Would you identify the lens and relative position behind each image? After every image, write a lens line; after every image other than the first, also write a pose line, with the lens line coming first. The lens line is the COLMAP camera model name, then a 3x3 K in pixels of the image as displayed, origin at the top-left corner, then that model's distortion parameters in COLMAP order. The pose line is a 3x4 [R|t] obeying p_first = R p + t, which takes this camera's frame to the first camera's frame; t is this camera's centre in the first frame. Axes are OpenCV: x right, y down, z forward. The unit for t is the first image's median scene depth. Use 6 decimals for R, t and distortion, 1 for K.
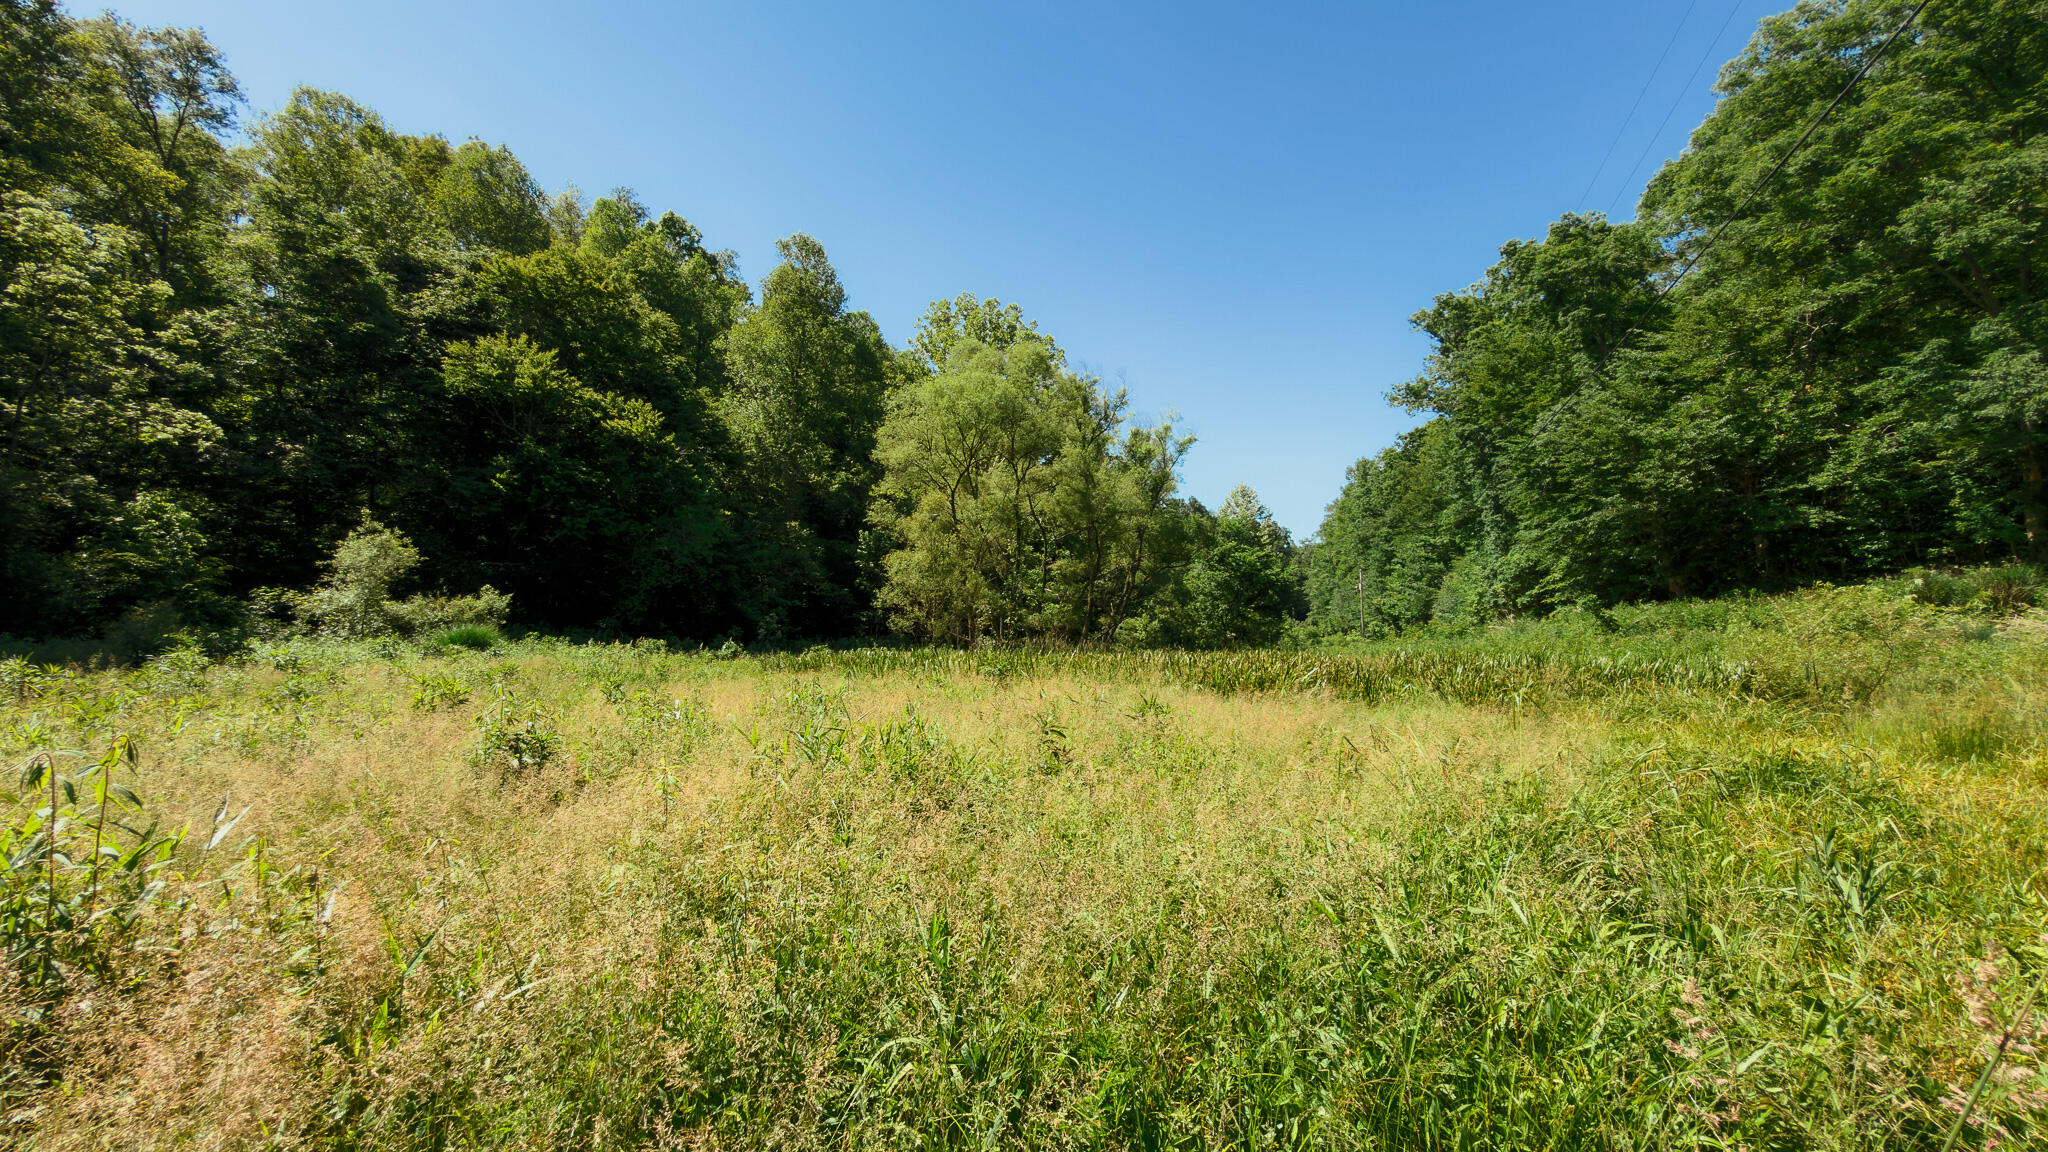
lens RADIAL K [[823.6, 0, 1020.7], [0, 823.6, 576.9], [0, 0, 1]] dist [0.004514, -0.000298]
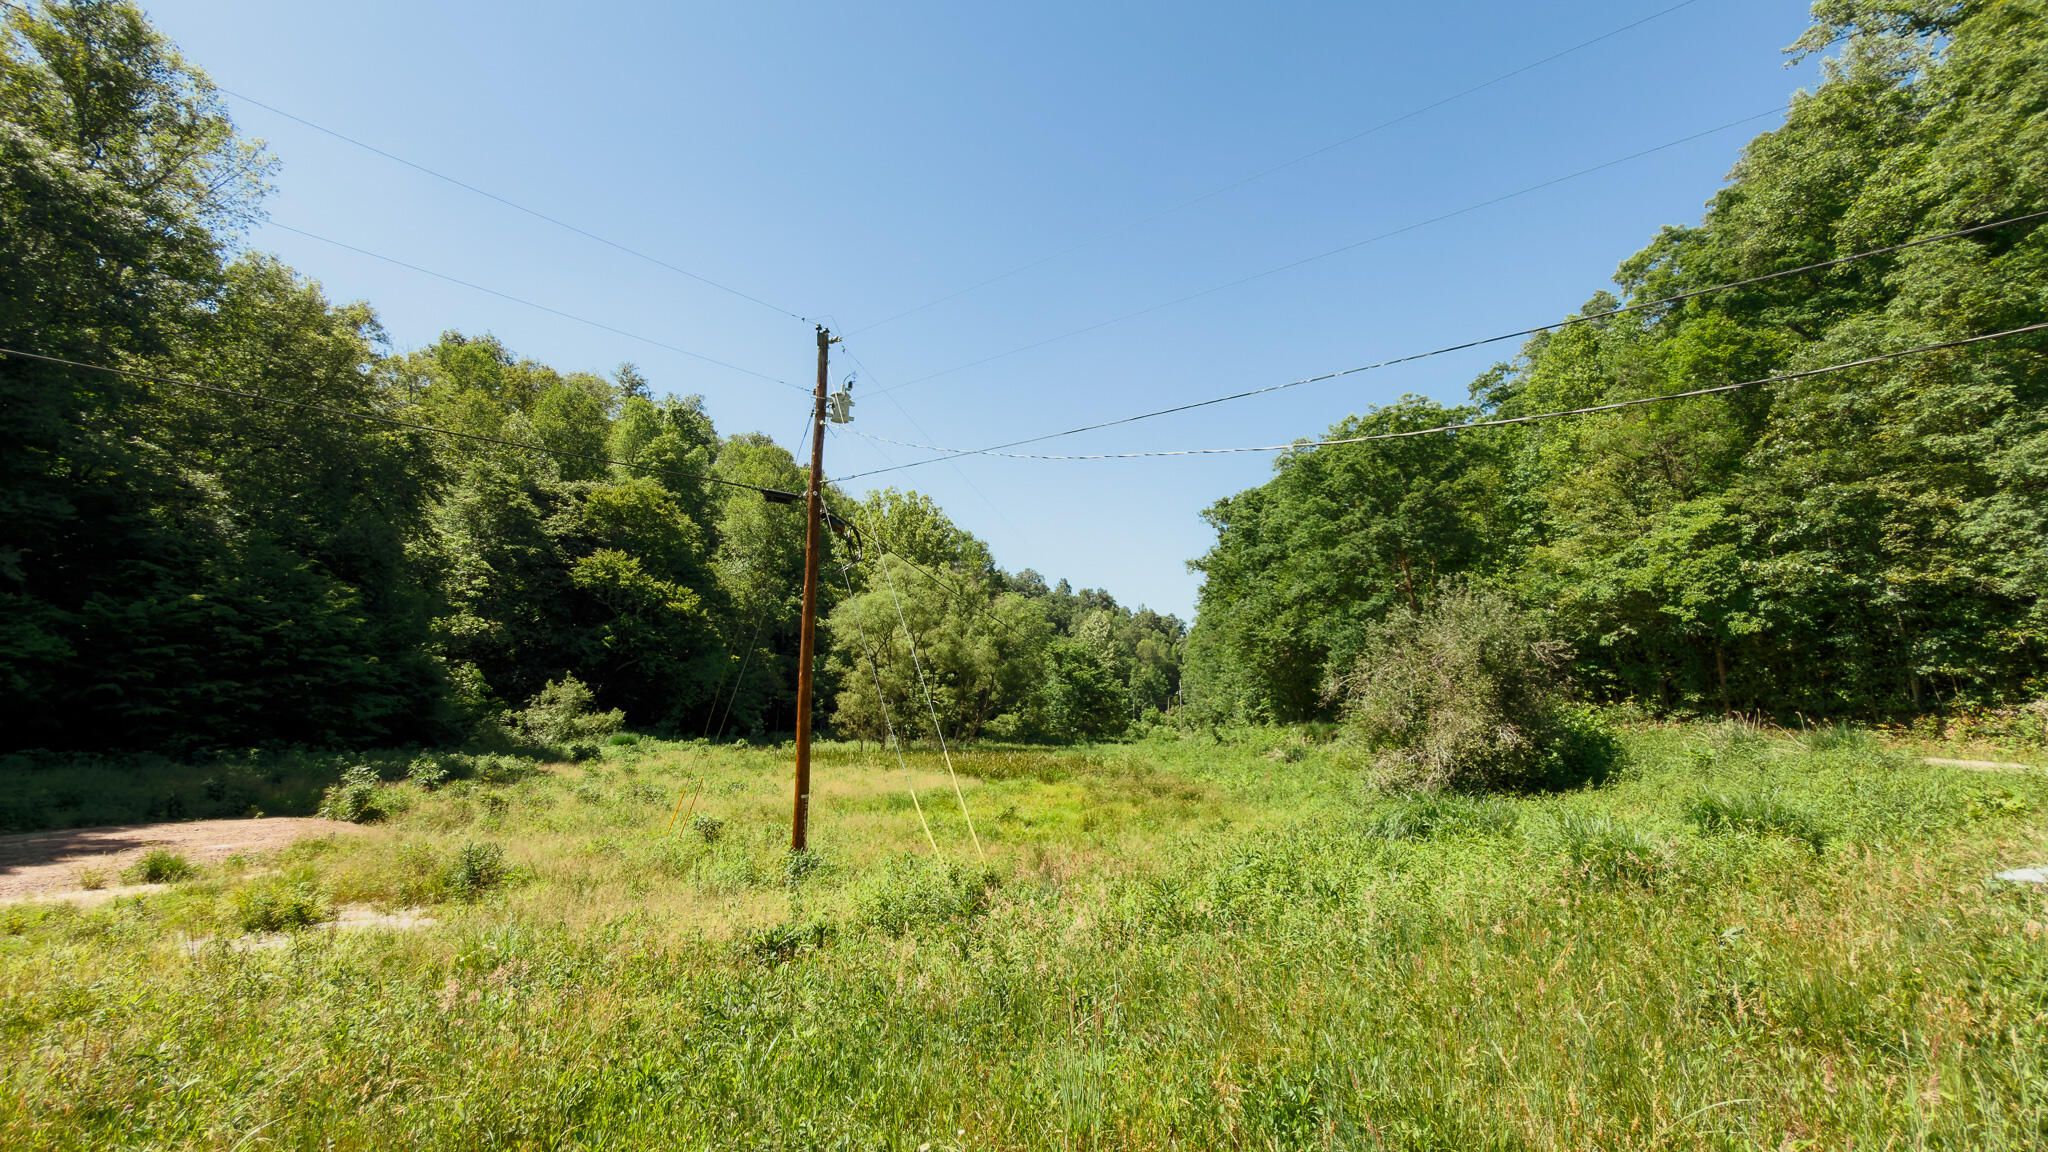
lens RADIAL K [[823.6, 0, 1026.5], [0, 823.6, 584.5], [0, 0, 1]] dist [0.004514, -0.000298]
pose [[0.994725, 0.035558, 0.096216, 0.058034], [-0.027818, 0.996356, -0.080624, -0.109199], [-0.098733, 0.077523, 0.992090, -0.720649]]
